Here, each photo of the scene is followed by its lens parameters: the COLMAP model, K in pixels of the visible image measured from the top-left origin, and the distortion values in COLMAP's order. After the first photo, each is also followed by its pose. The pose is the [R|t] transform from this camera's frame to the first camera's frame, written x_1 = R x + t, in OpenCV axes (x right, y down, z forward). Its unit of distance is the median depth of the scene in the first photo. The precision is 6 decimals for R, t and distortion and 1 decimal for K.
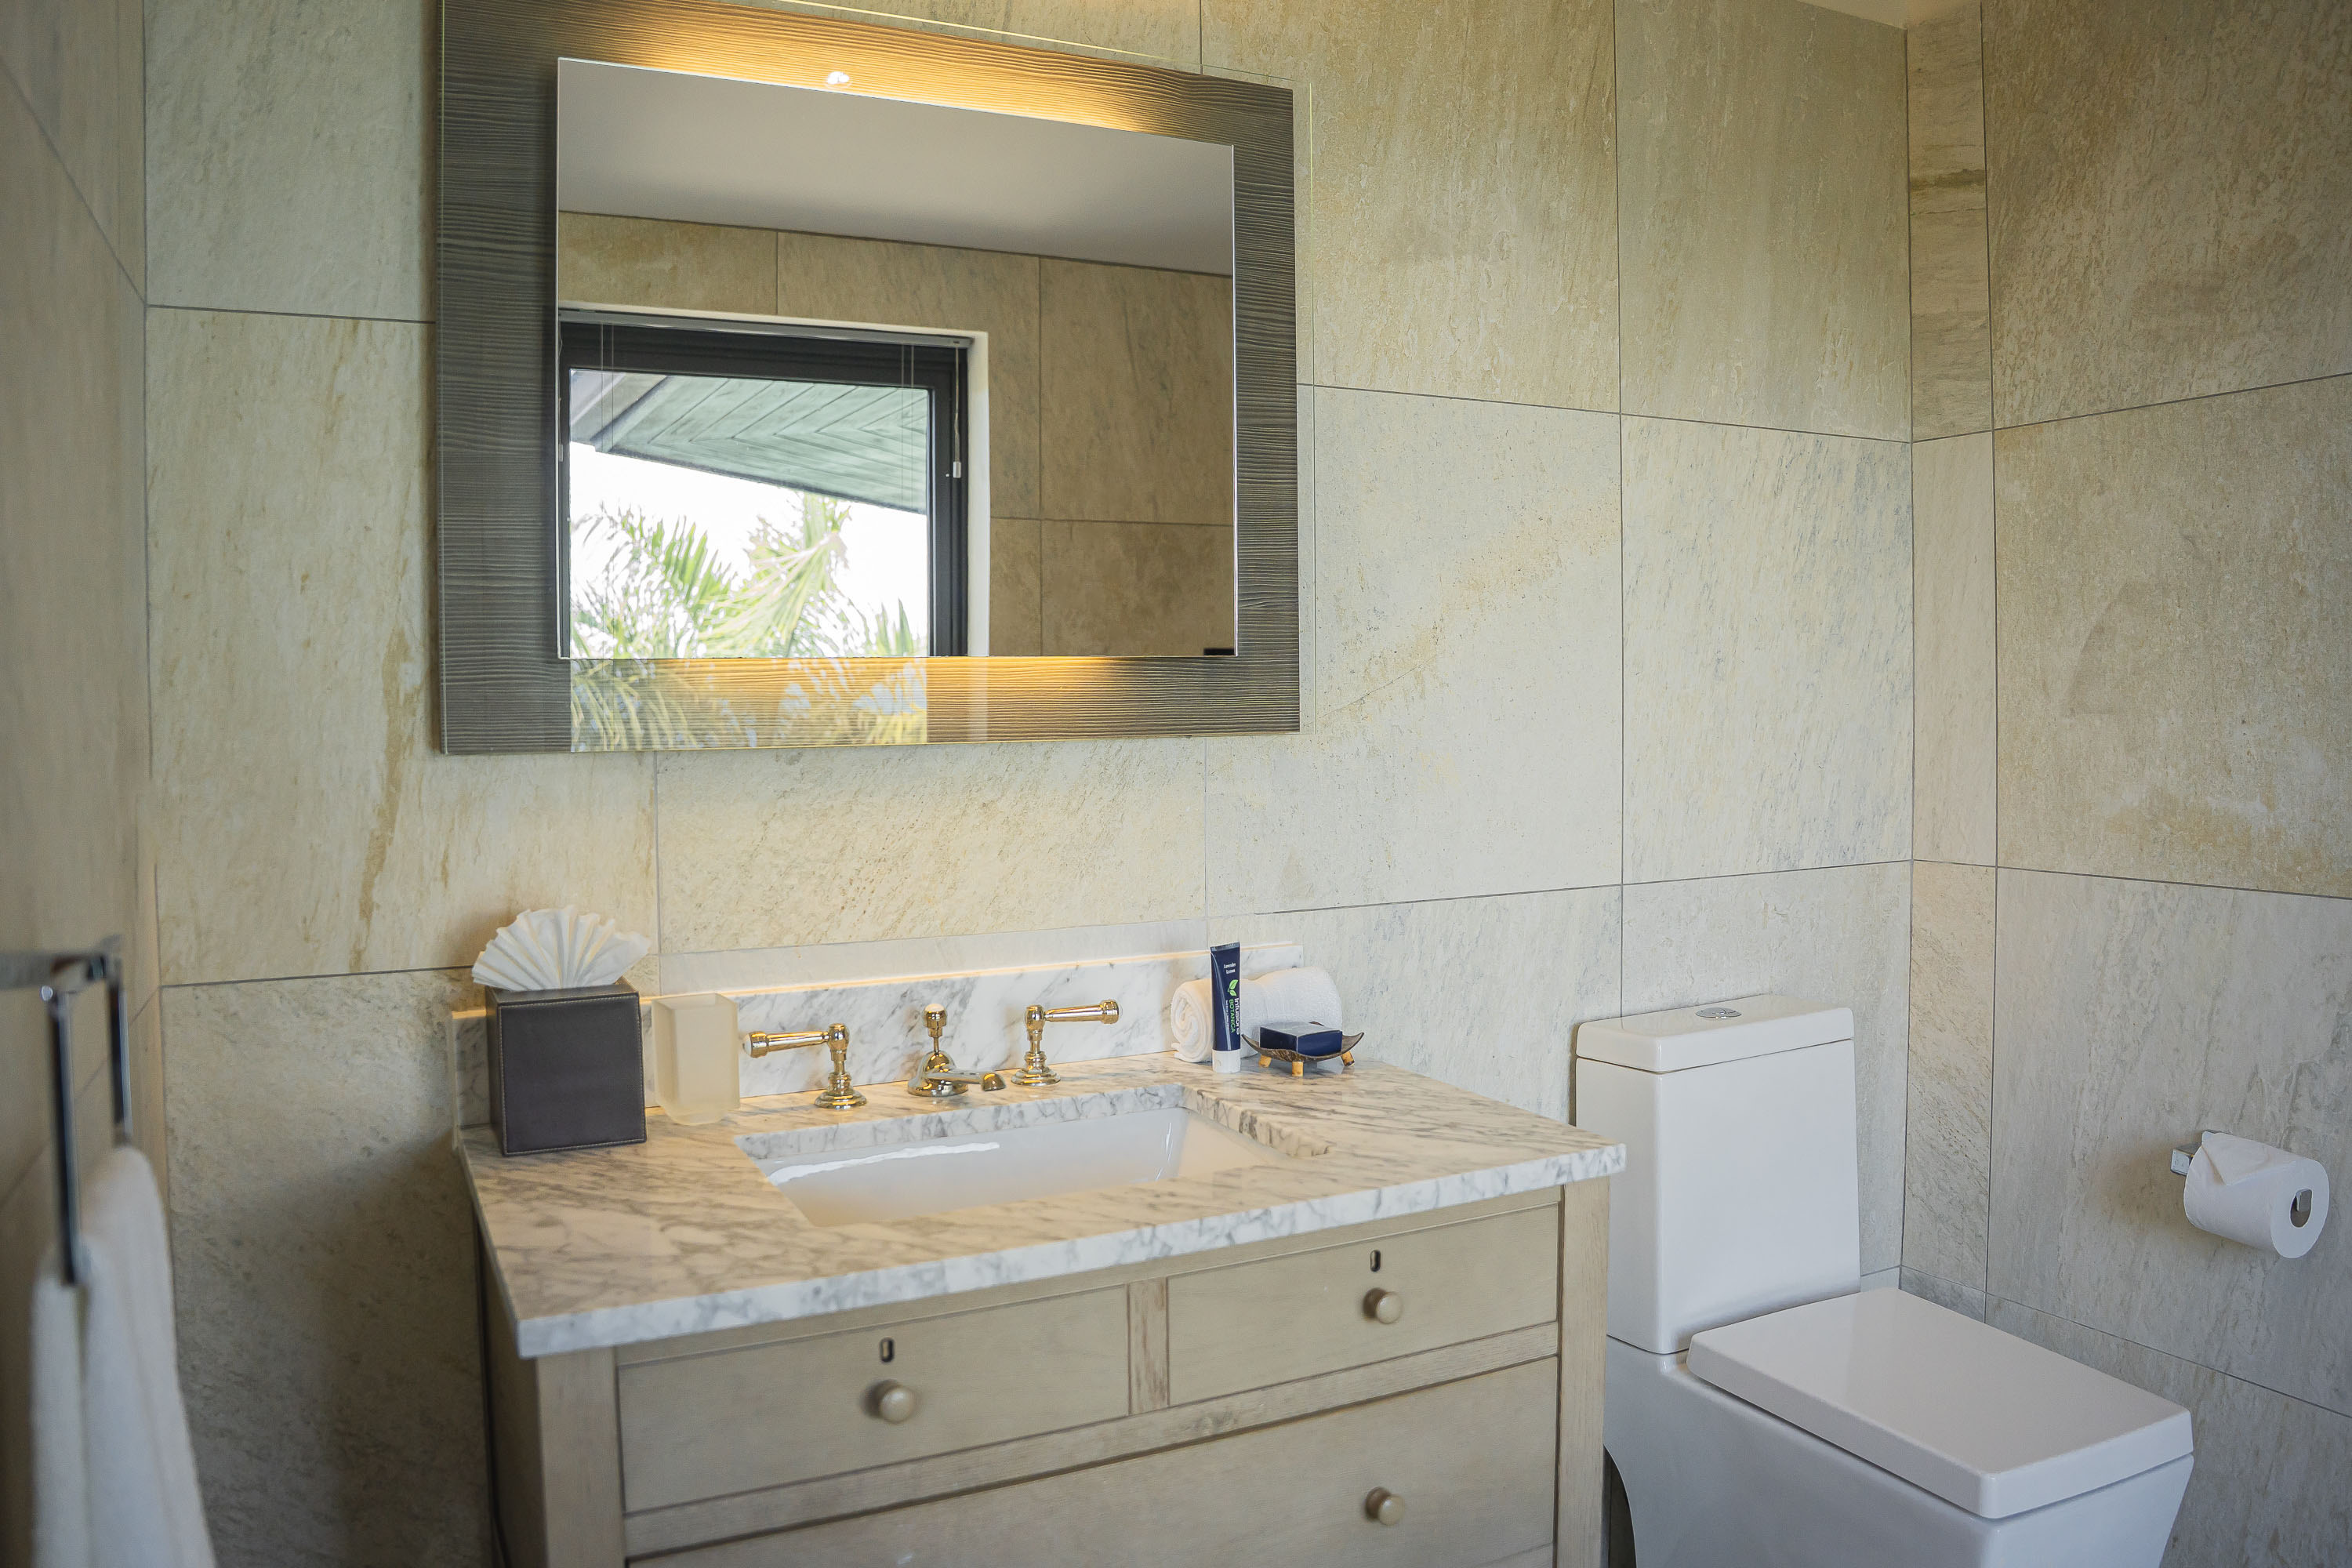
lens RADIAL K [[1689.1, 0, 1219.8], [0, 1689.1, 786.0], [0, 0, 1]] dist [-0.174980, 0.152839]
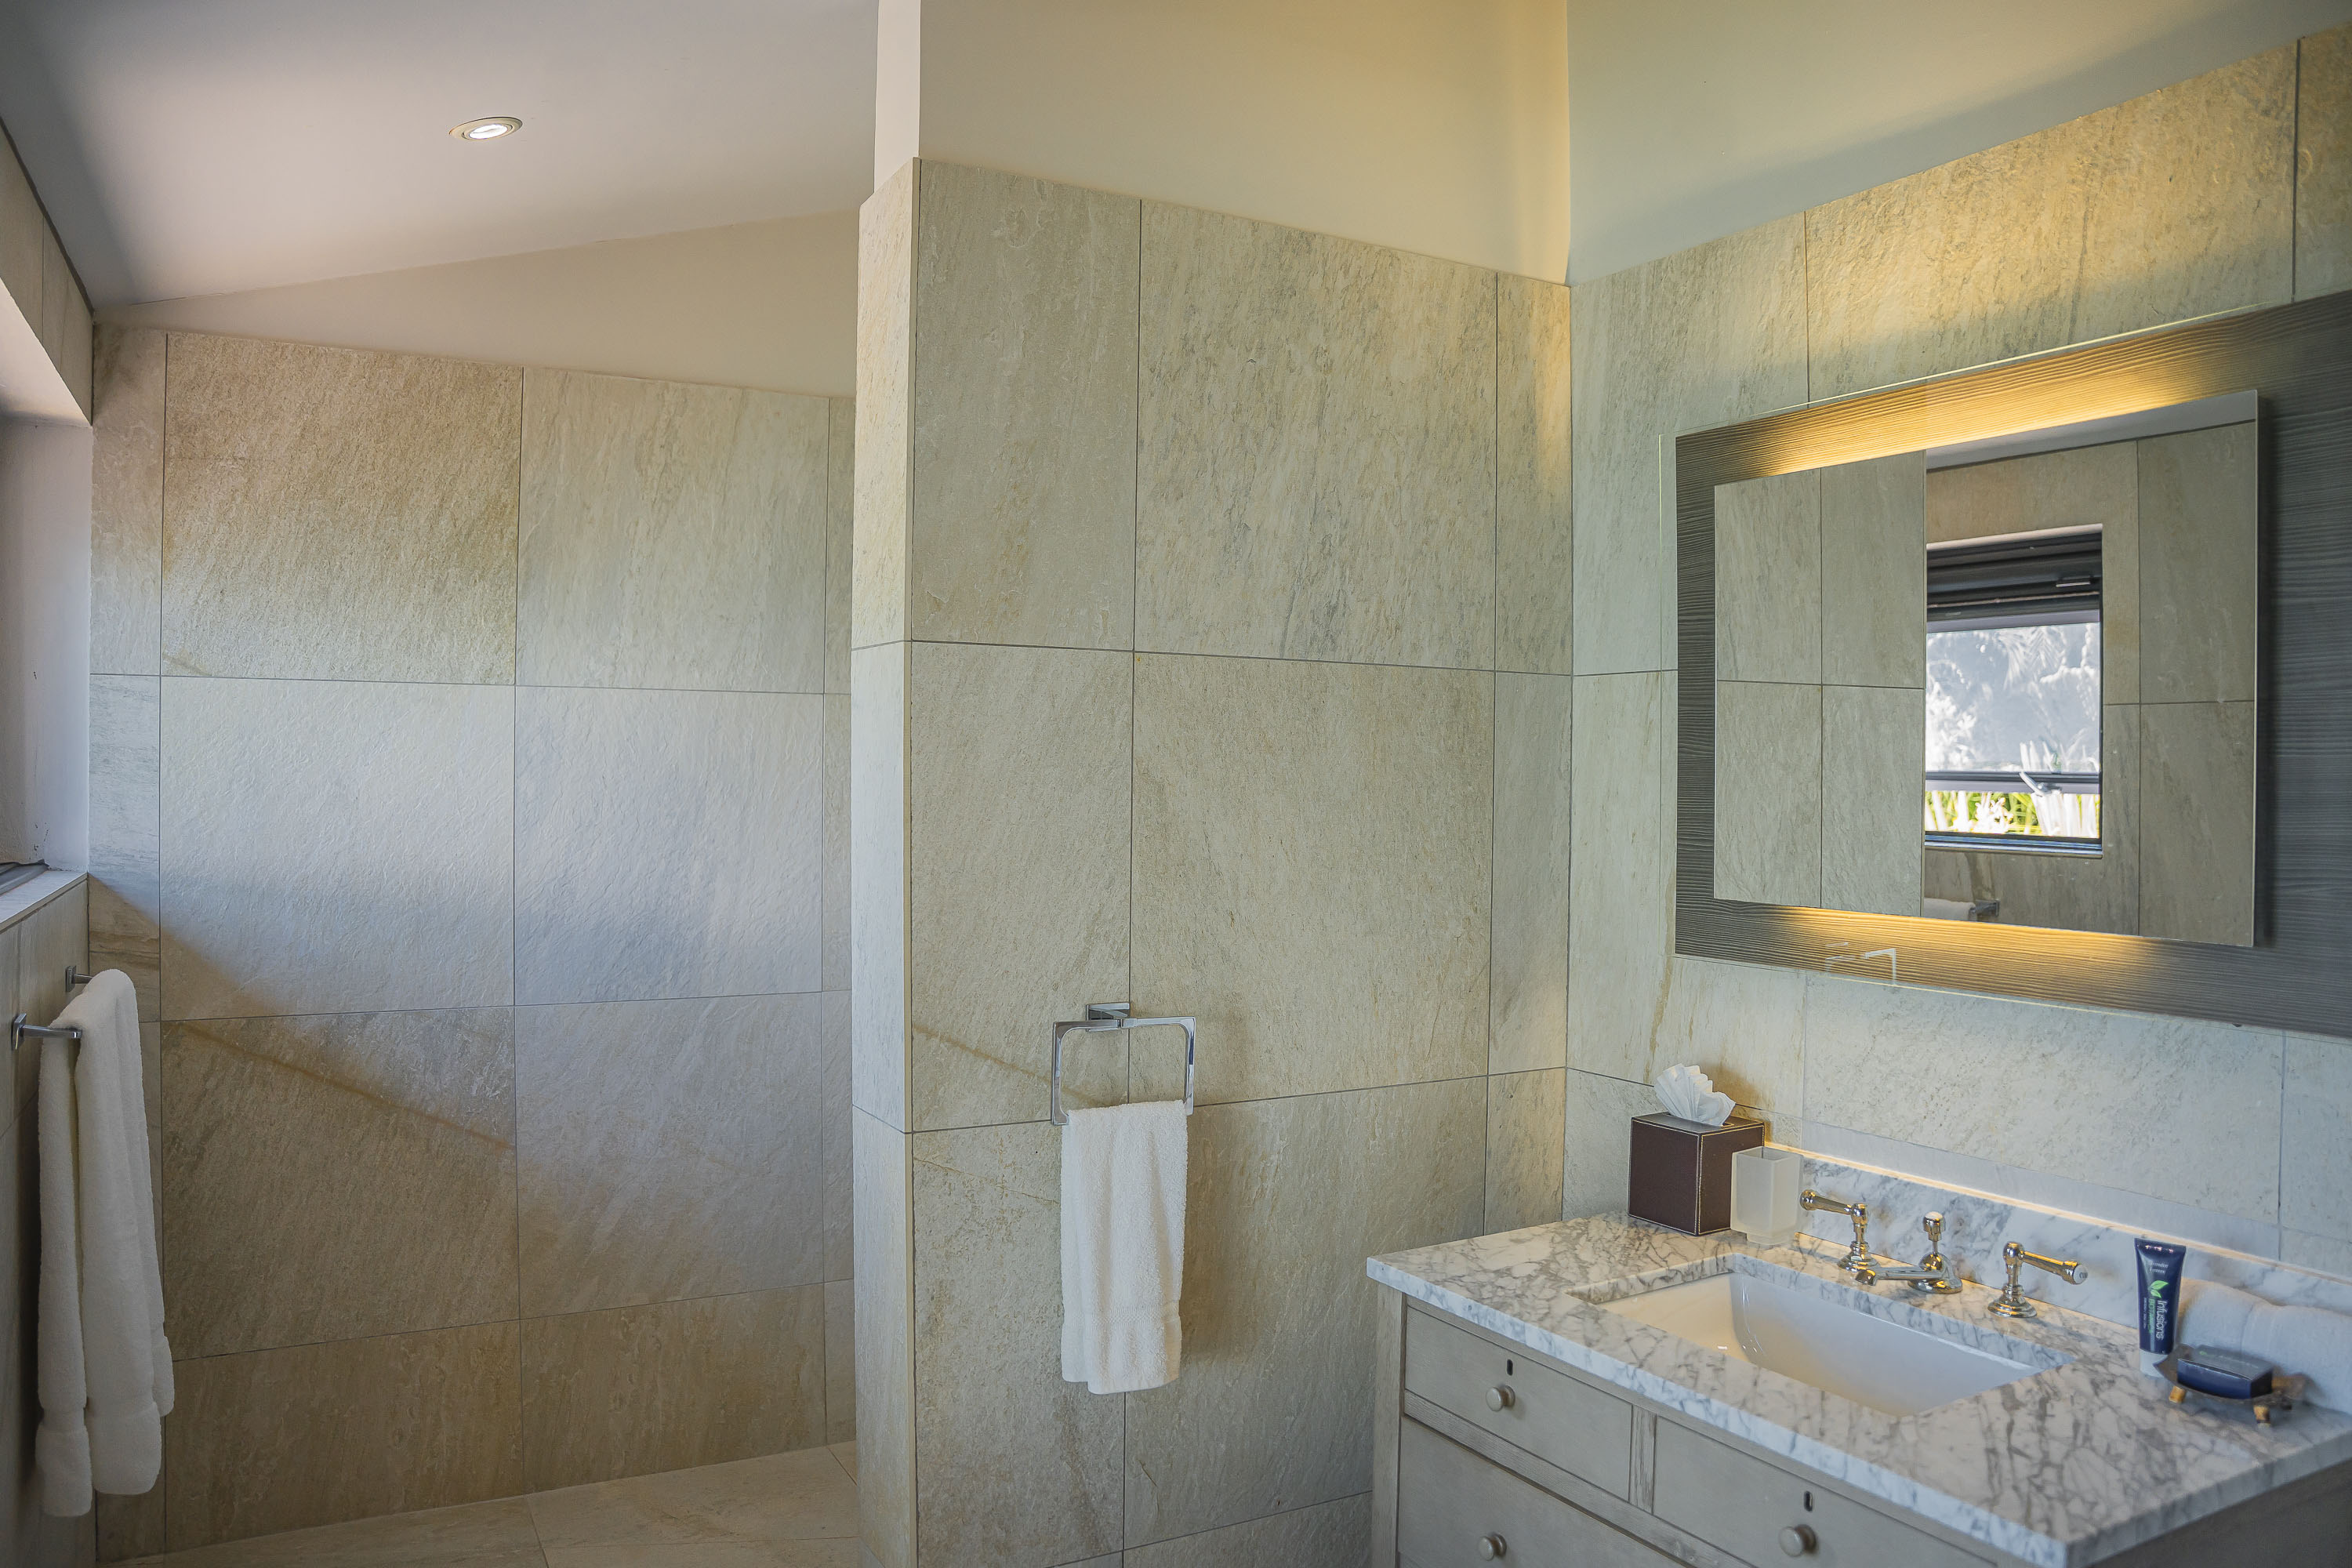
lens RADIAL K [[1689.1, 0, 1219.8], [0, 1689.1, 786.0], [0, 0, 1]] dist [-0.174980, 0.152839]
pose [[0.070350, 0.020981, -0.997302, 1.017177], [-0.071805, 0.997292, 0.015916, -0.165209], [0.994935, 0.070492, 0.071666, 0.433096]]
